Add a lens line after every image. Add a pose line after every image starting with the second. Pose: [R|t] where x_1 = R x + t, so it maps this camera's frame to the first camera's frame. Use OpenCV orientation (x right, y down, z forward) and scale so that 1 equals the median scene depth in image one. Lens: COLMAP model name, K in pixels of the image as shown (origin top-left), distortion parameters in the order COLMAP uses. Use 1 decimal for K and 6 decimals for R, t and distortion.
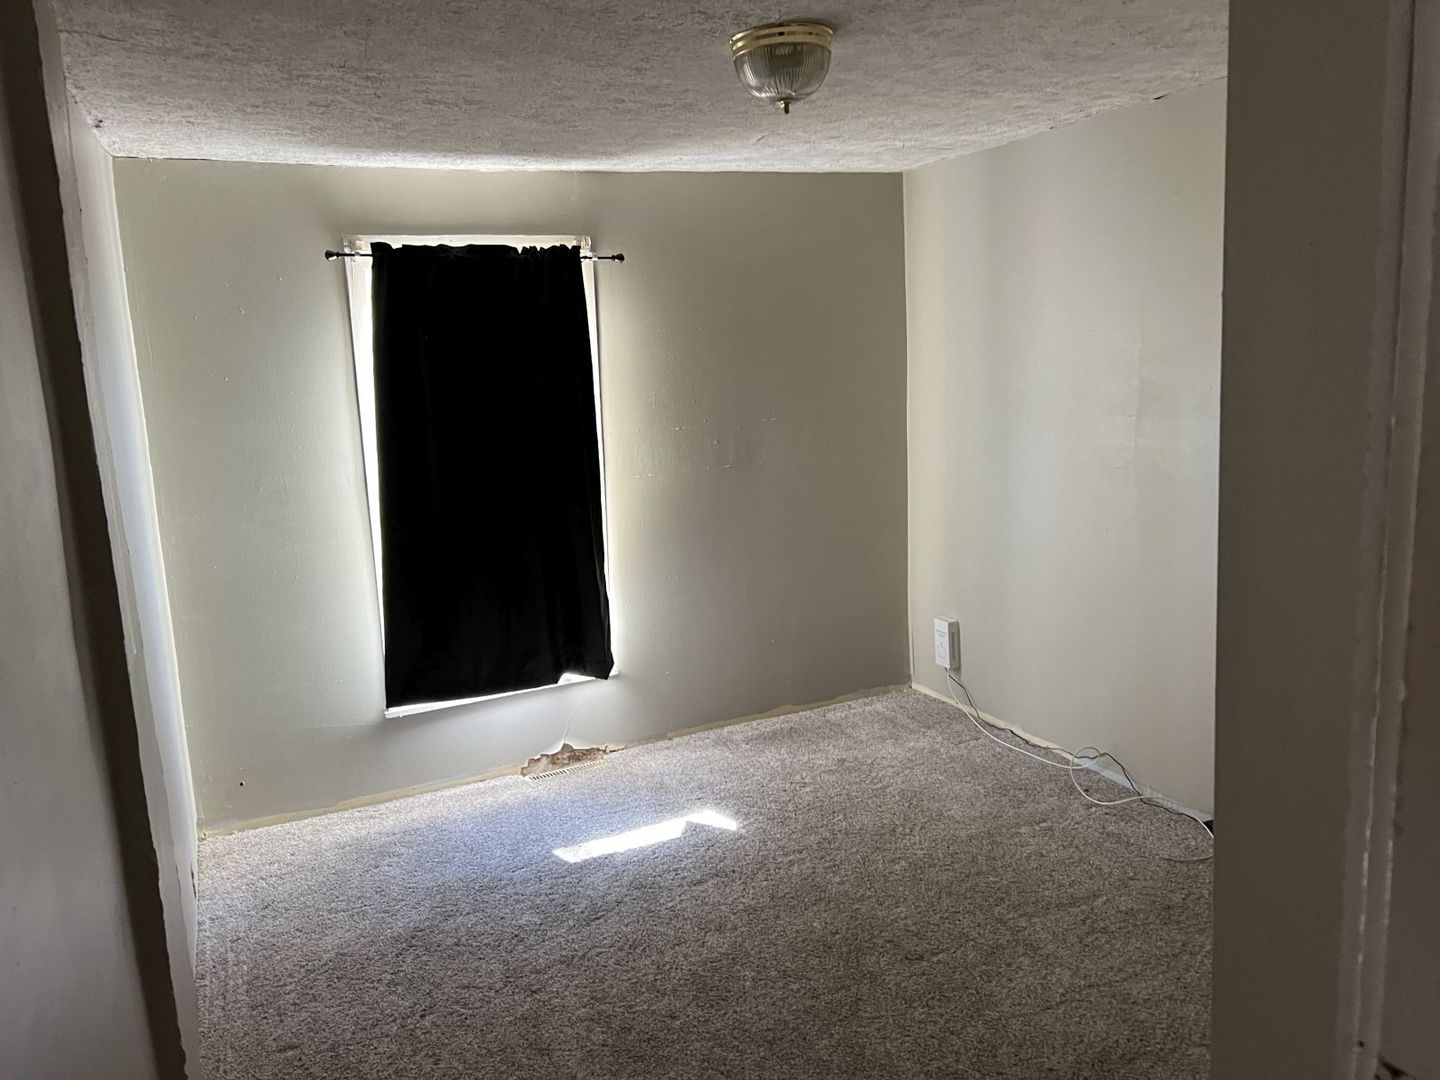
lens RADIAL K [[1086.3, 0, 719.7], [0, 1086.3, 547.2], [0, 0, 1]] dist [0.031851, -0.010635]
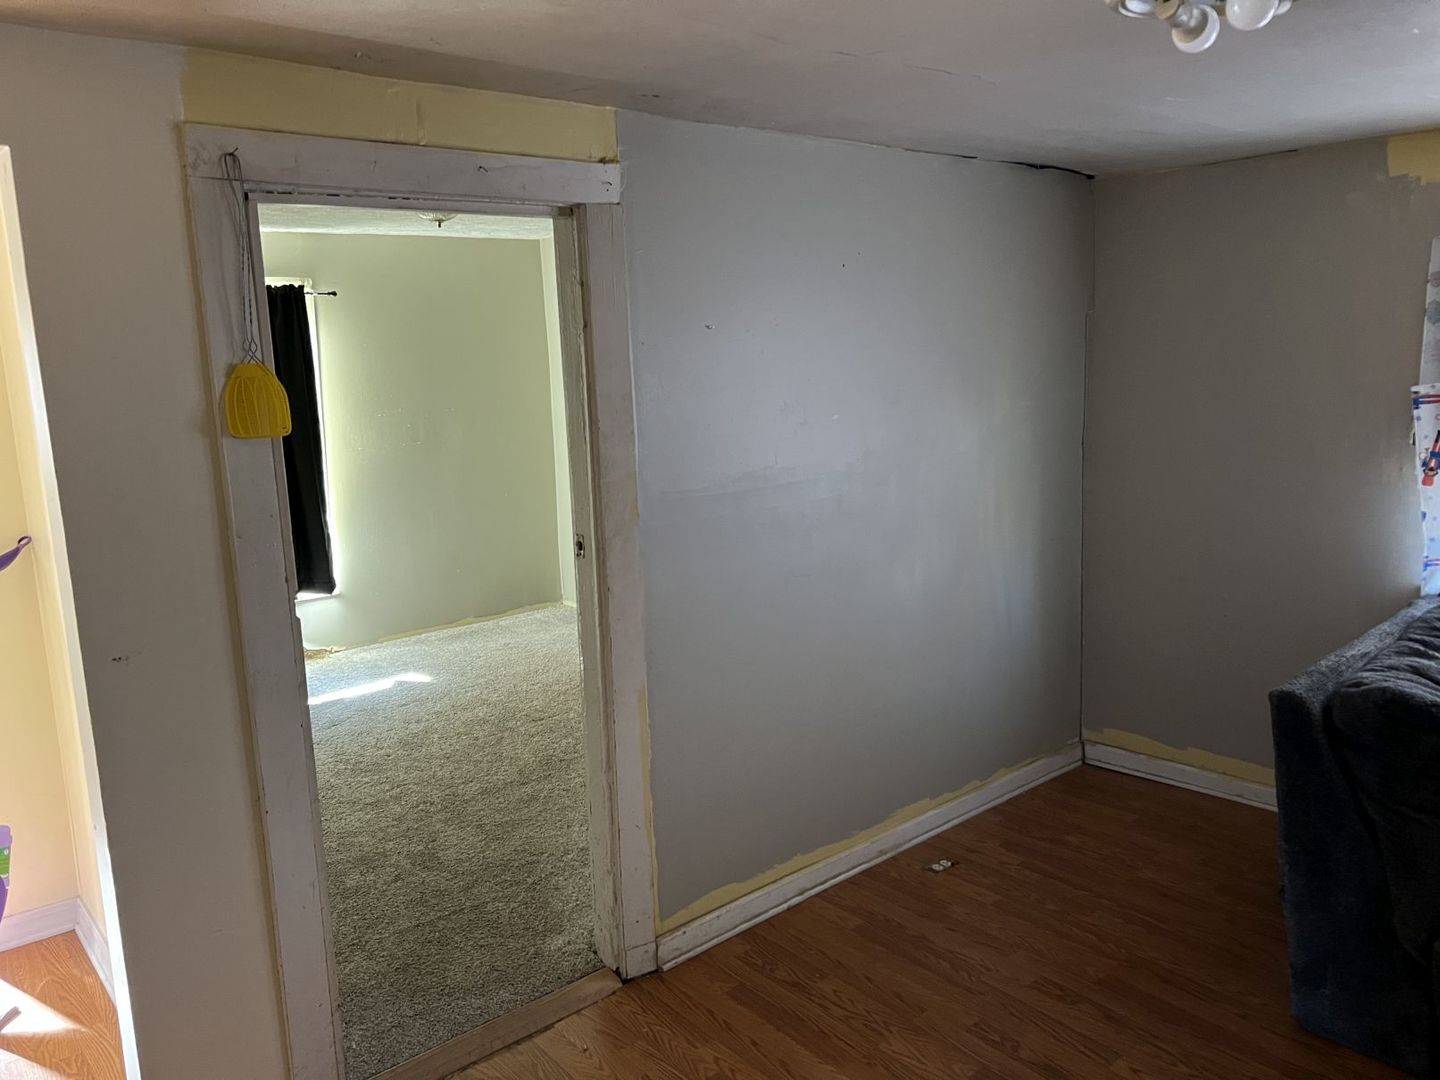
lens RADIAL K [[1086.3, 0, 734.4], [0, 1086.3, 531.7], [0, 0, 1]] dist [0.031851, -0.010635]
pose [[0.961874, -0.028931, 0.271958, 0.015358], [0.036148, 0.999114, -0.021565, 0.096610], [-0.271093, 0.030573, 0.962068, -0.515812]]
